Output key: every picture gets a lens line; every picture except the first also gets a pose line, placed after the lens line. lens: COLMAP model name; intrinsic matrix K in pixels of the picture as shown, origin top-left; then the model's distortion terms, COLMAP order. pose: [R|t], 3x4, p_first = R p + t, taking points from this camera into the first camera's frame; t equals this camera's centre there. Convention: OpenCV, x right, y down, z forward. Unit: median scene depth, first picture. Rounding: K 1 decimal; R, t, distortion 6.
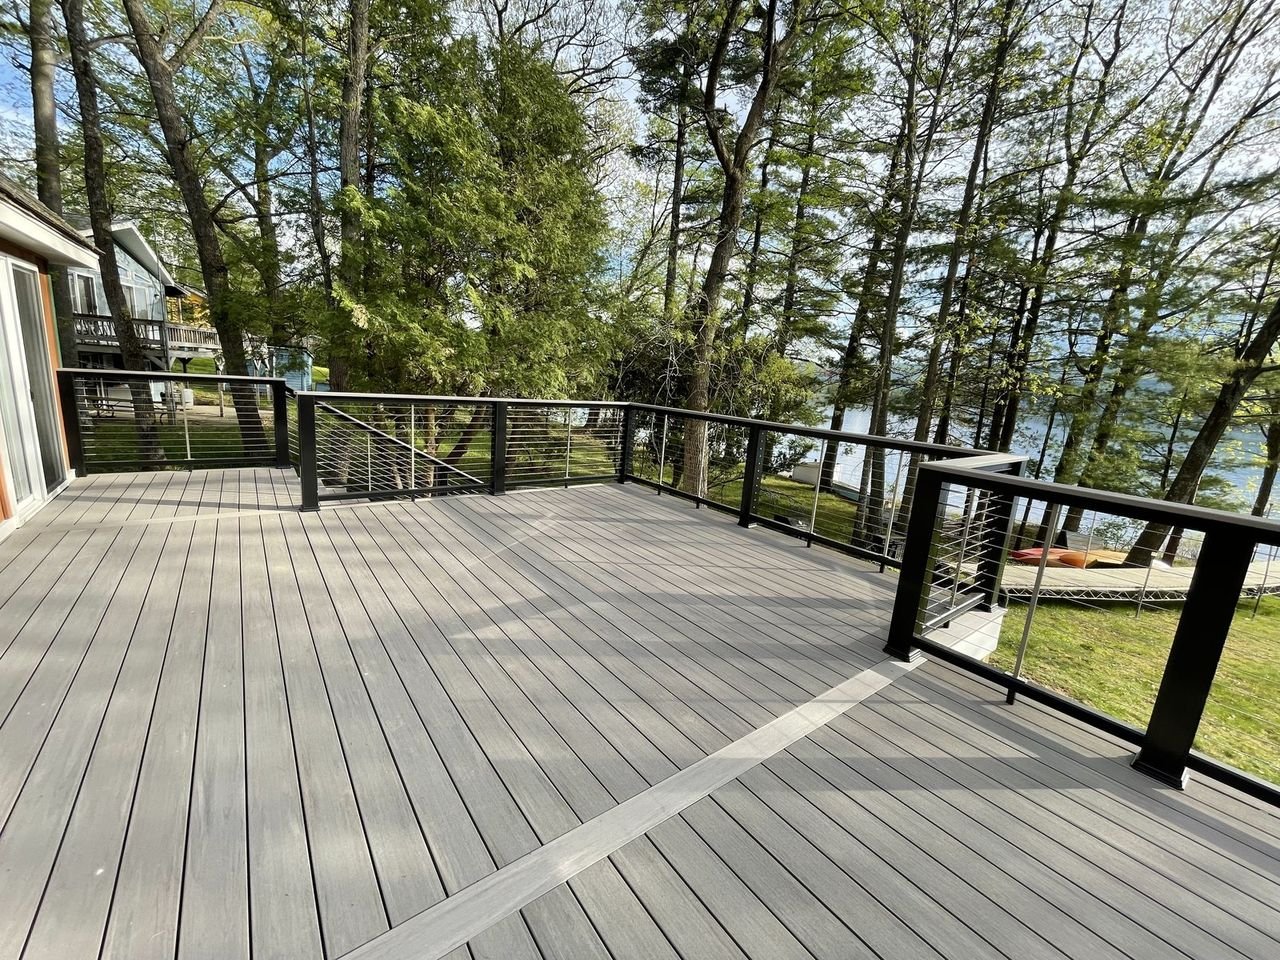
lens RADIAL K [[515.8, 0, 638.3], [0, 515.8, 479.6], [0, 0, 1]] dist [-0.018757, 0.000095]
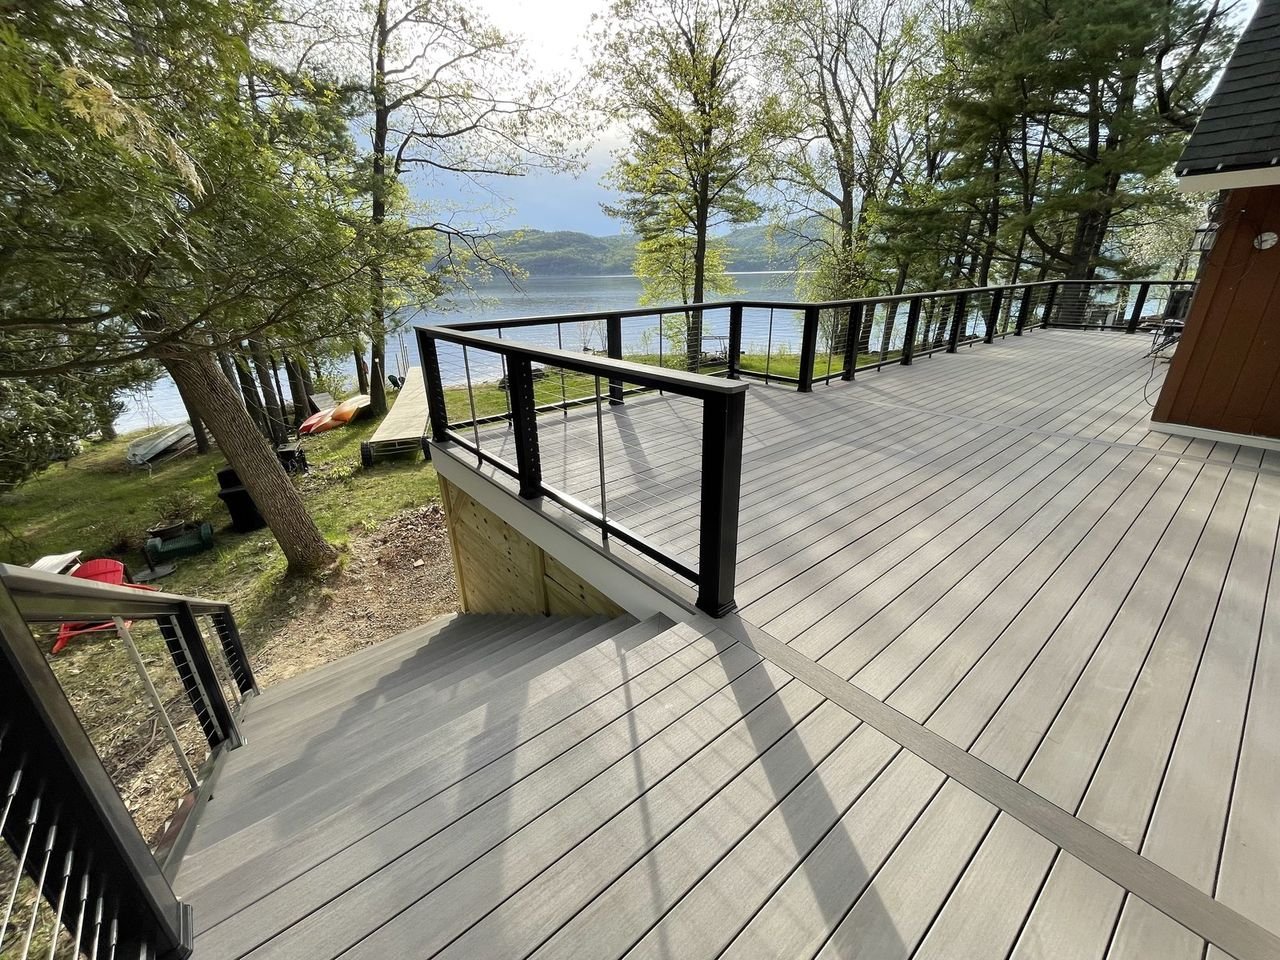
lens RADIAL K [[515.8, 0, 635.8], [0, 515.8, 477.3], [0, 0, 1]] dist [-0.018757, 0.000095]
pose [[-0.020957, -0.440111, 0.897699, -1.731312], [0.213348, 0.875245, 0.434084, -0.491299], [-0.976751, 0.200619, 0.075555, 1.663244]]
